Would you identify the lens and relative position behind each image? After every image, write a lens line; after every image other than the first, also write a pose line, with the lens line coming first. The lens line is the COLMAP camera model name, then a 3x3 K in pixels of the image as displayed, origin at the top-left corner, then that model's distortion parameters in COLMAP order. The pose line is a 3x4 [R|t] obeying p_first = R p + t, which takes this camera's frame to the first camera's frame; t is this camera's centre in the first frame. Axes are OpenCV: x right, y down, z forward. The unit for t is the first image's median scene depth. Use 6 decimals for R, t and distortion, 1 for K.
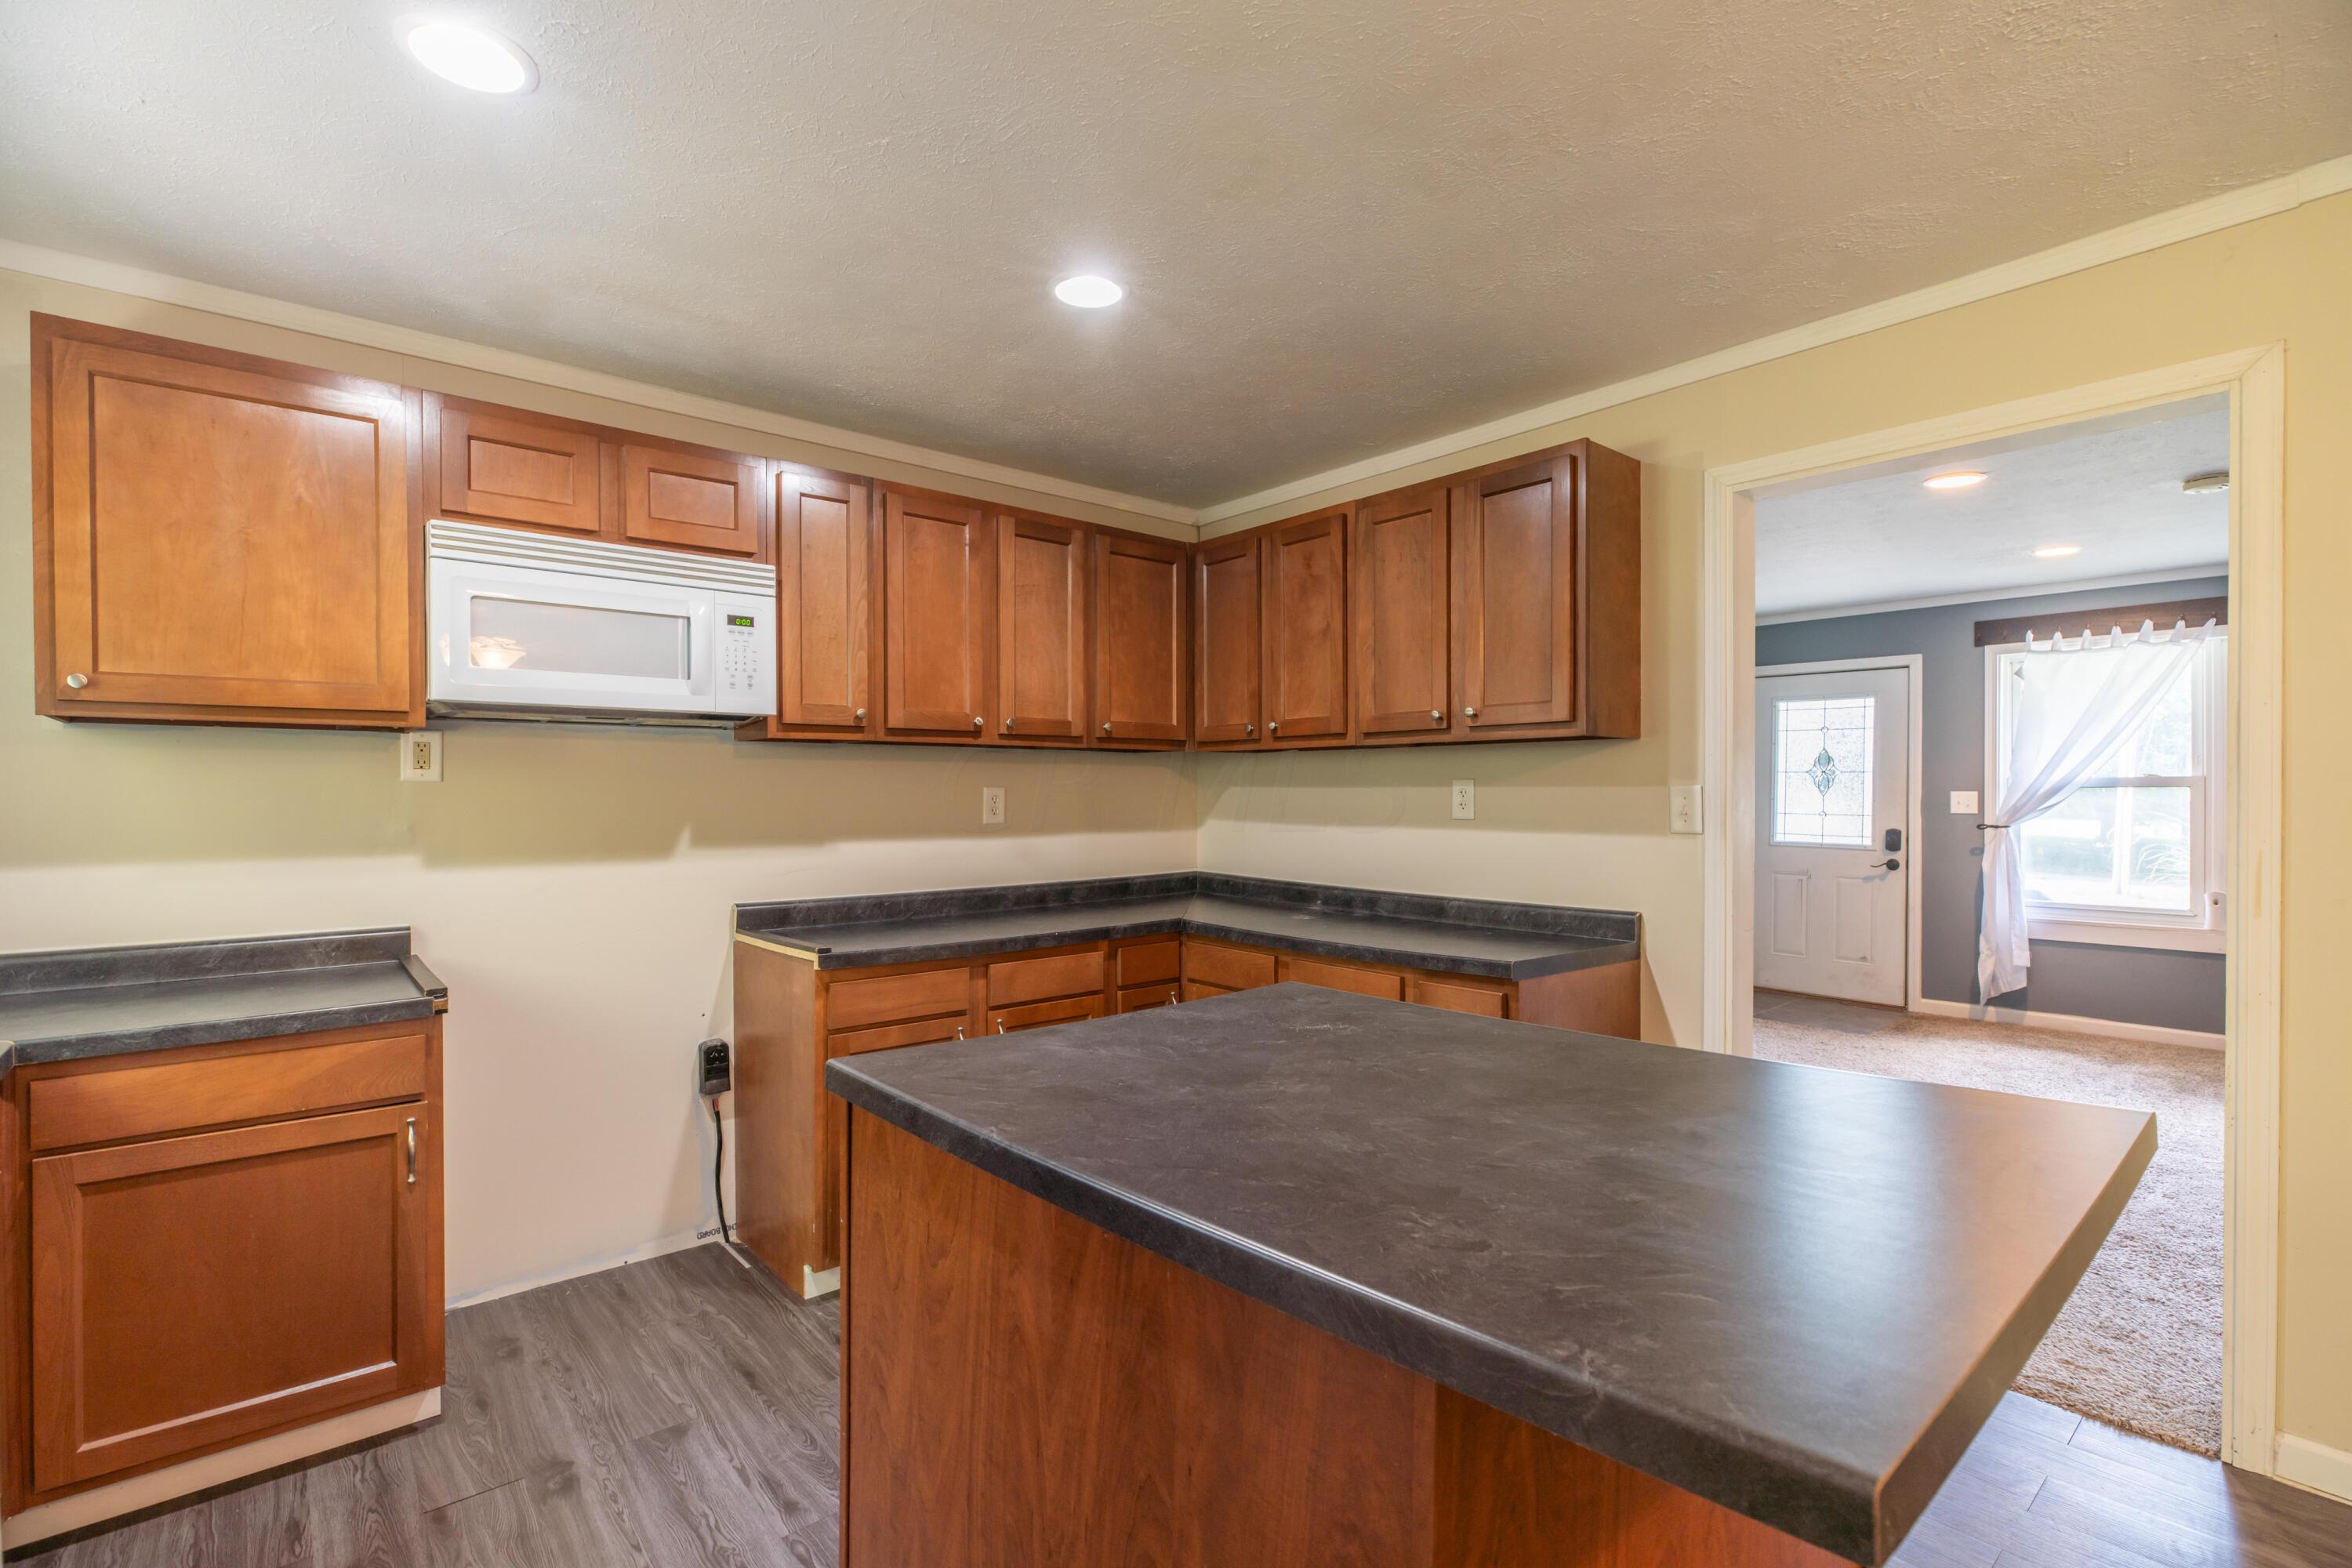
lens RADIAL K [[1043.7, 0, 1169.3], [0, 1043.7, 805.4], [0, 0, 1]] dist [0.001884, -0.000607]
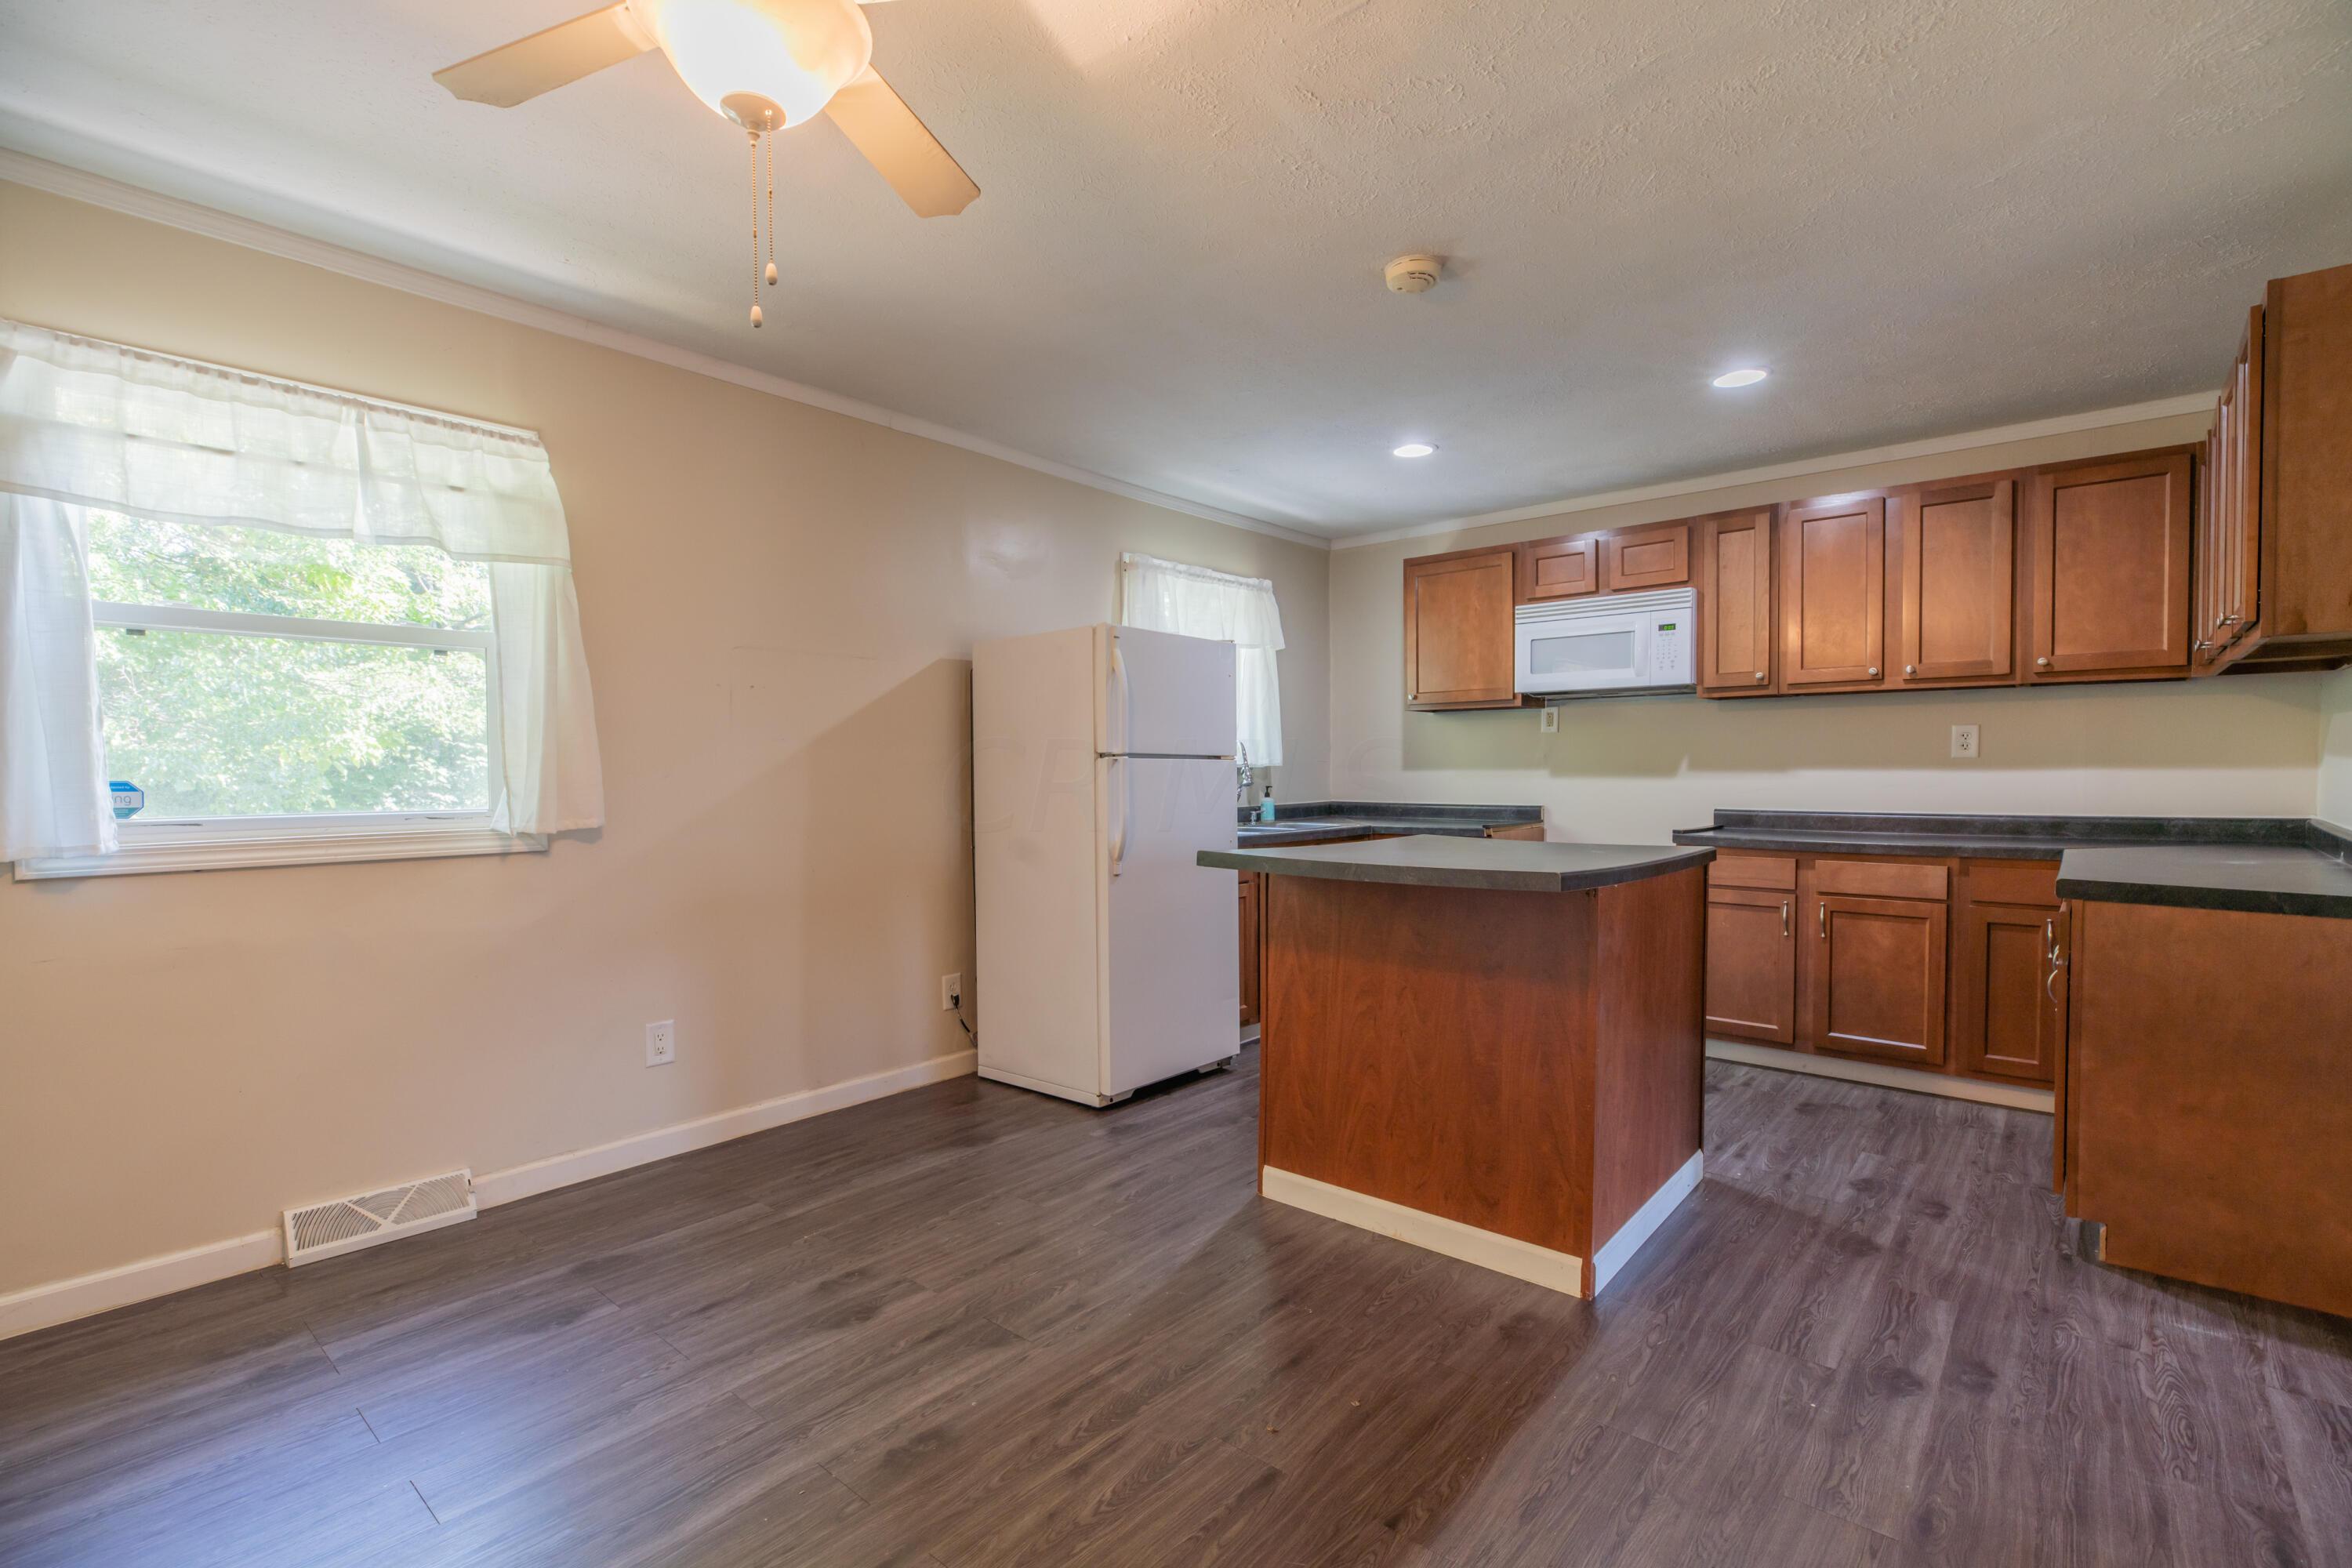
lens RADIAL K [[1043.7, 0, 1169.3], [0, 1043.7, 805.4], [0, 0, 1]] dist [0.001884, -0.000607]
pose [[0.173376, 0.038394, -0.984107, 0.760079], [-0.003709, 0.999258, 0.038332, 0.028207], [0.984849, -0.002996, 0.173390, -0.025339]]
